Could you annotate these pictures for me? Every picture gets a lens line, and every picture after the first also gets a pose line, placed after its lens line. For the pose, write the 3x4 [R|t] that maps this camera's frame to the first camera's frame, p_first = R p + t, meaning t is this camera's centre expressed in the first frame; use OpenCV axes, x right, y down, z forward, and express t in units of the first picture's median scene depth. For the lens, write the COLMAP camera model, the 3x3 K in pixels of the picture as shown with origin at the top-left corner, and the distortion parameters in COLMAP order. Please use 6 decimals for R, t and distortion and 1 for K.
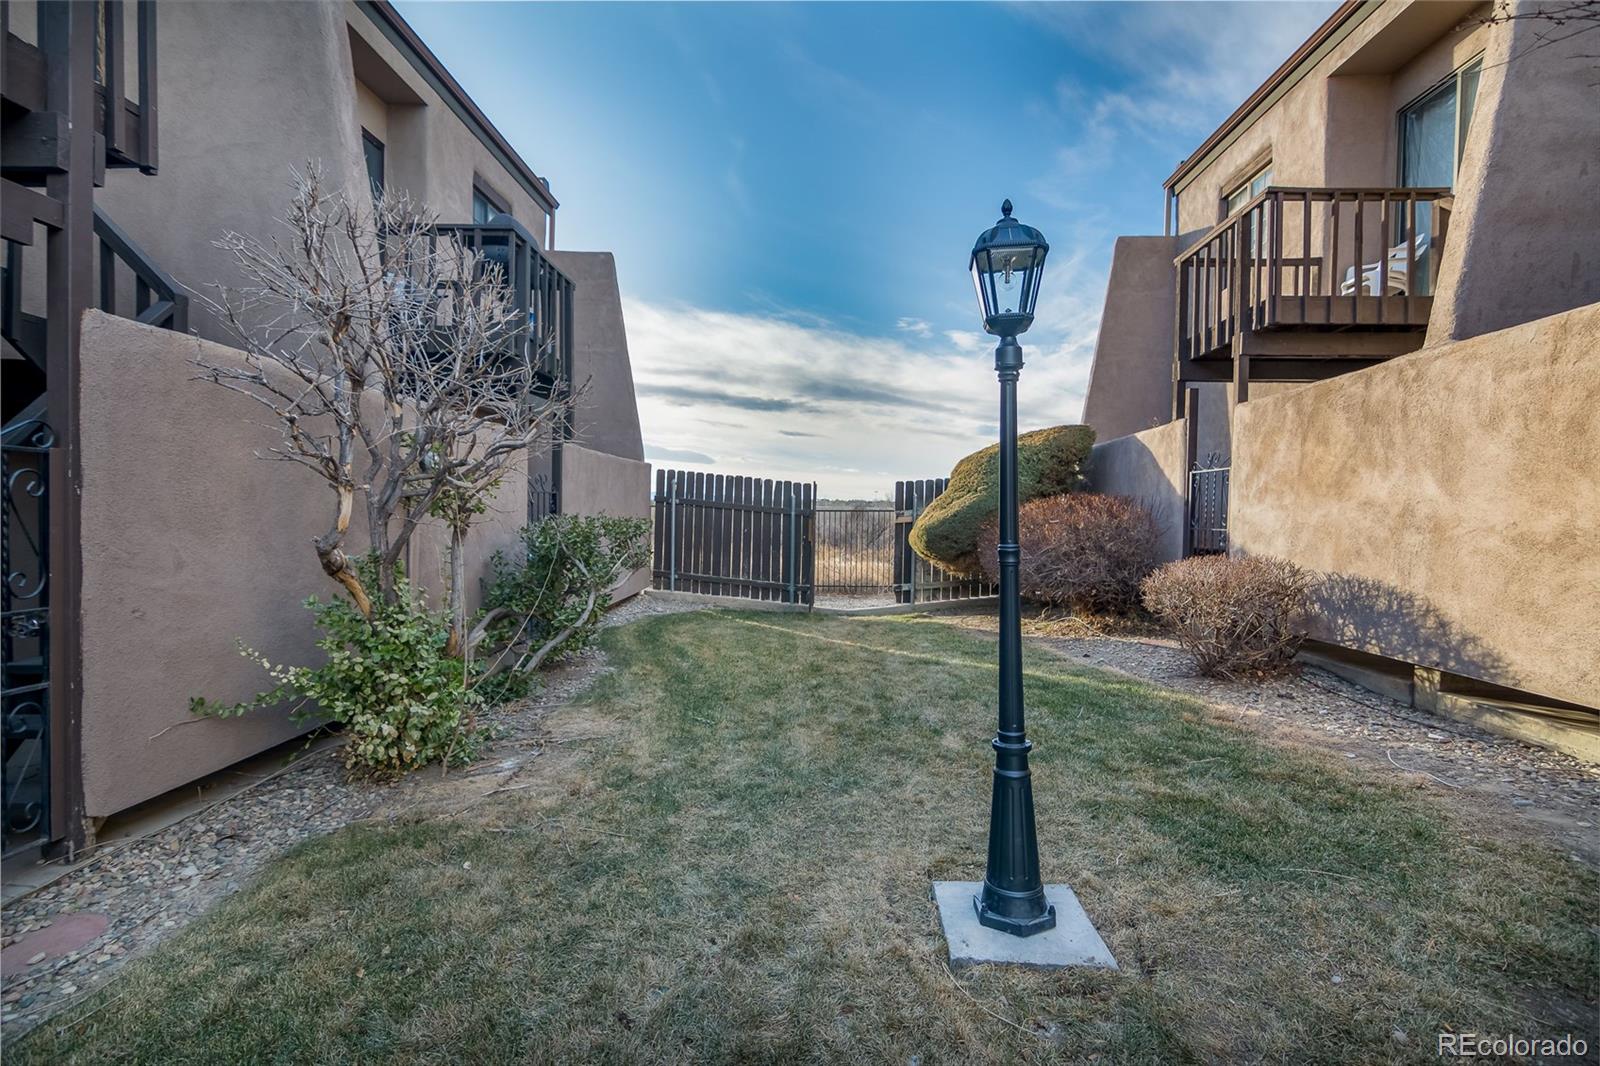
lens RADIAL K [[765.8, 0, 800.0], [0, 765.8, 533.0], [0, 0, 1]] dist [0.000887, -0.000150]
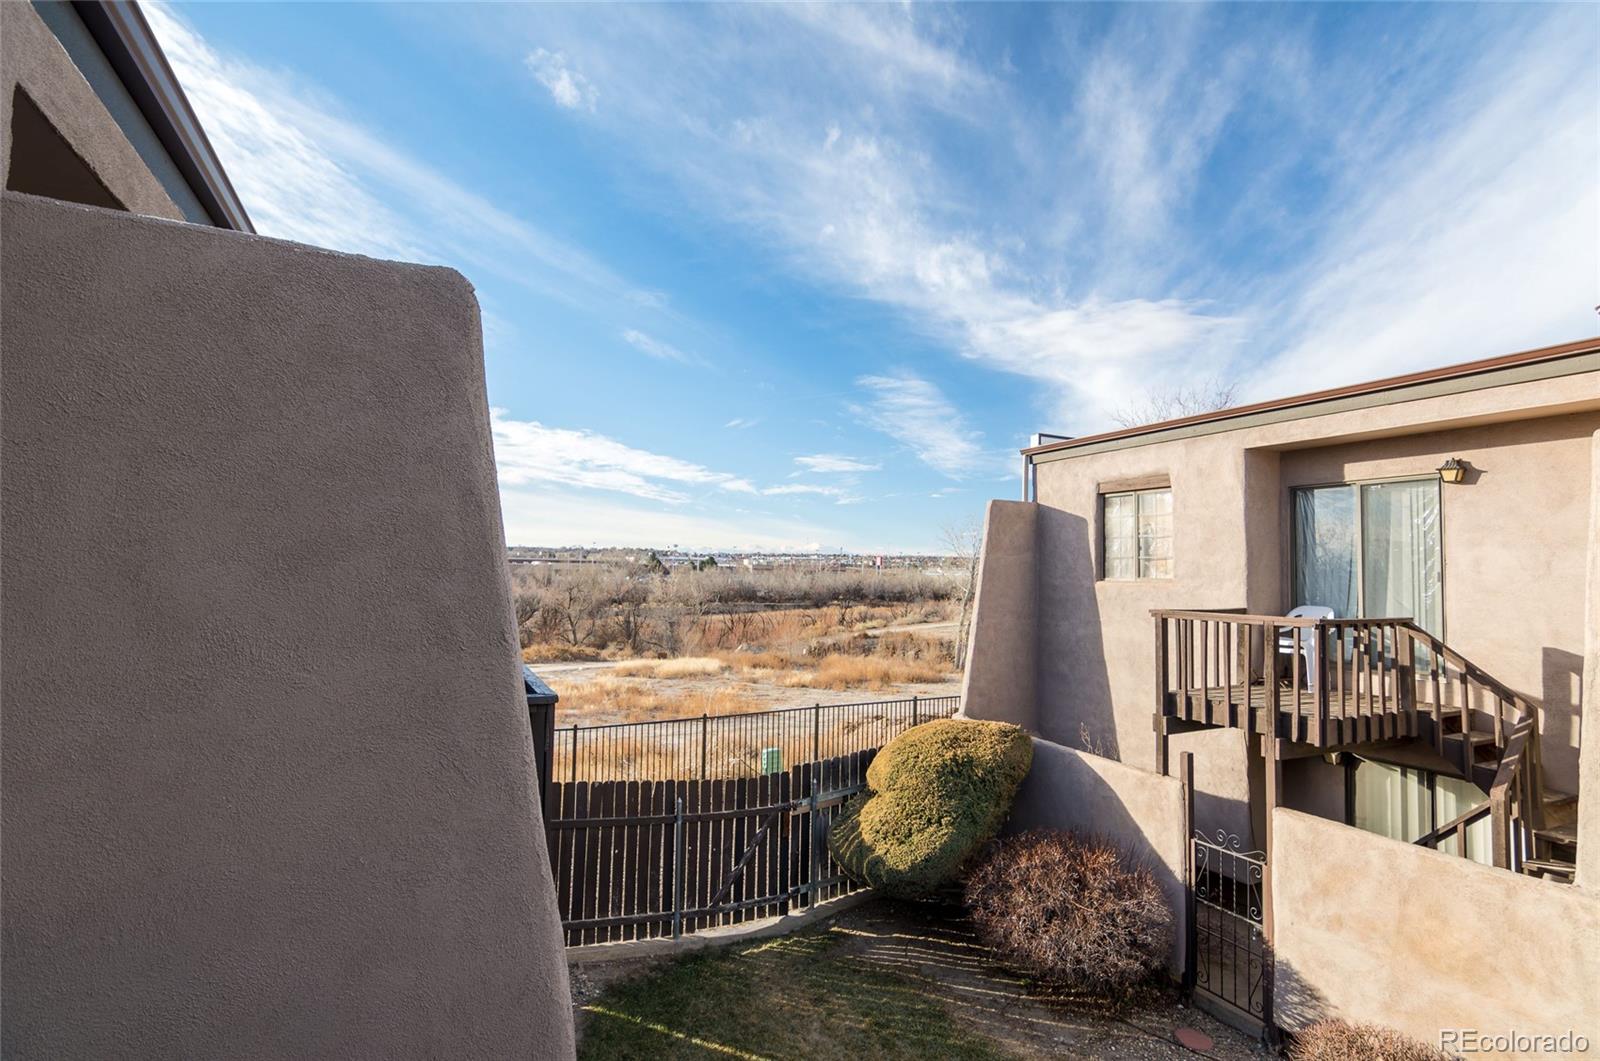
lens RADIAL K [[765.8, 0, 800.0], [0, 765.8, 530.5], [0, 0, 1]] dist [0.000887, -0.000150]
pose [[0.886173, 0.023135, 0.462776, -0.276196], [0.006439, 0.998041, -0.062225, -0.280959], [-0.463309, 0.058122, 0.884289, 0.219001]]
